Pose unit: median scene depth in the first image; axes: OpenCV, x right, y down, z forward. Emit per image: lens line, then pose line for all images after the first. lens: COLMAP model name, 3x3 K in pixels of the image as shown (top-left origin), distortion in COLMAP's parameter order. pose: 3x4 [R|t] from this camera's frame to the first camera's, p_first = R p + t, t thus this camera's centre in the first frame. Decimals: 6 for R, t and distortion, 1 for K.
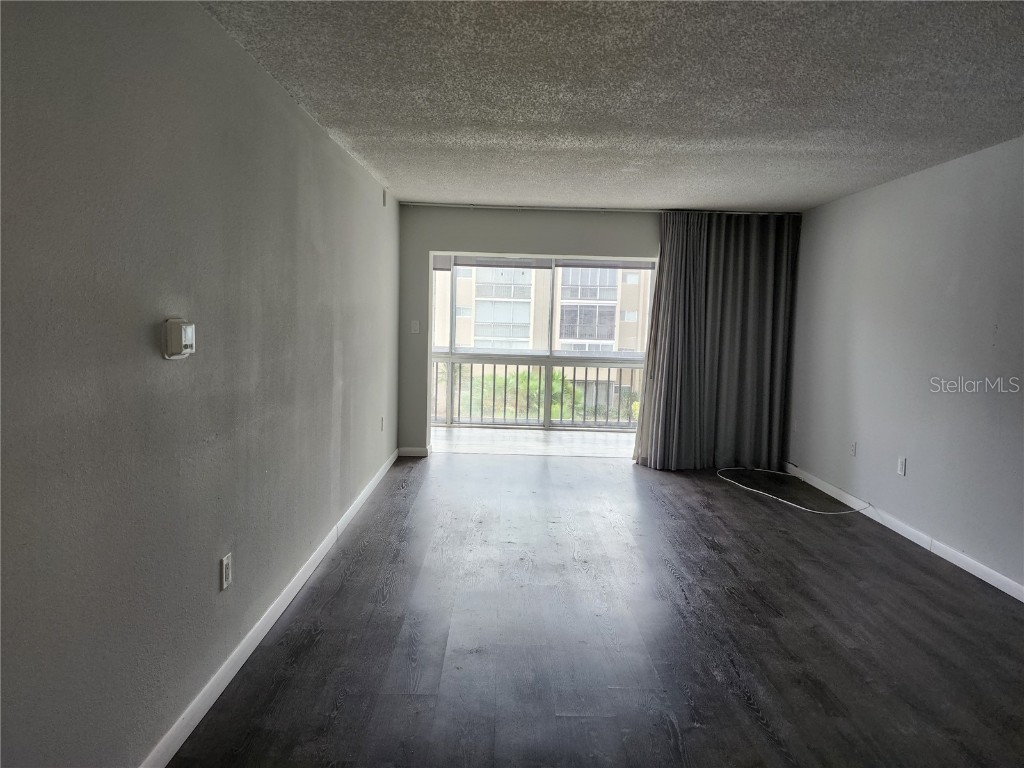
lens RADIAL K [[680.1, 0, 512.0], [0, 680.1, 384.0], [0, 0, 1]] dist [0.092008, -0.082917]
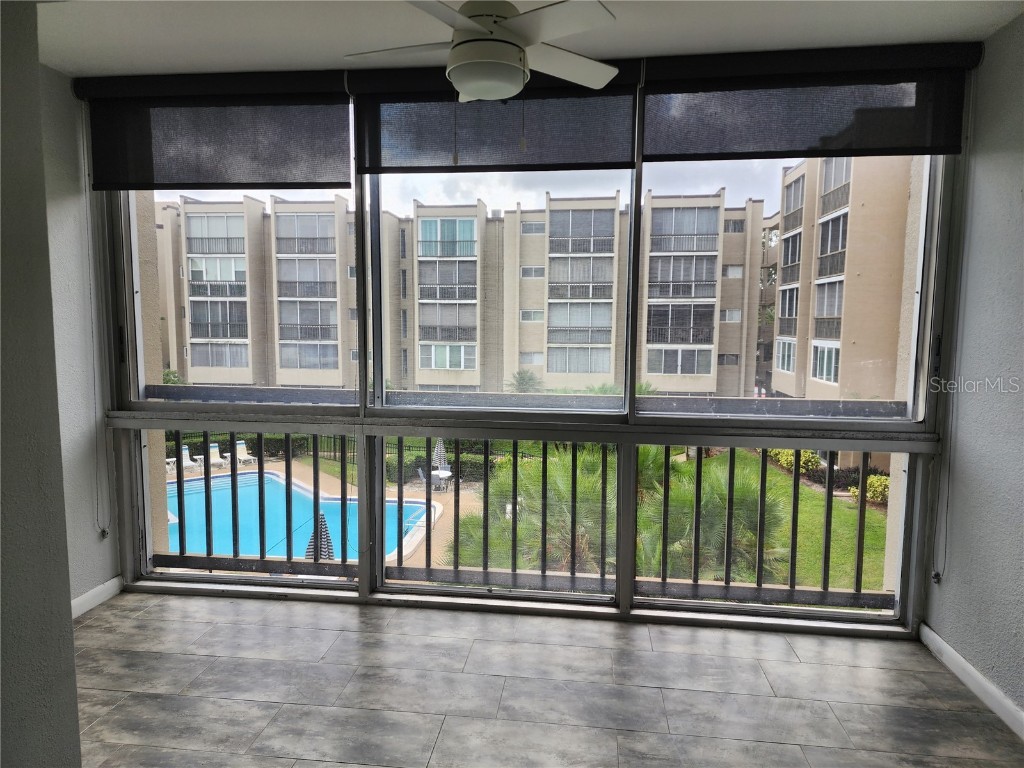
lens RADIAL K [[680.1, 0, 512.0], [0, 680.1, 384.0], [0, 0, 1]] dist [0.092008, -0.082917]
pose [[0.992117, -0.011358, -0.124798, 0.007857], [0.010545, 0.999919, -0.007171, -0.012151], [0.124869, 0.005799, 0.992156, 0.127318]]
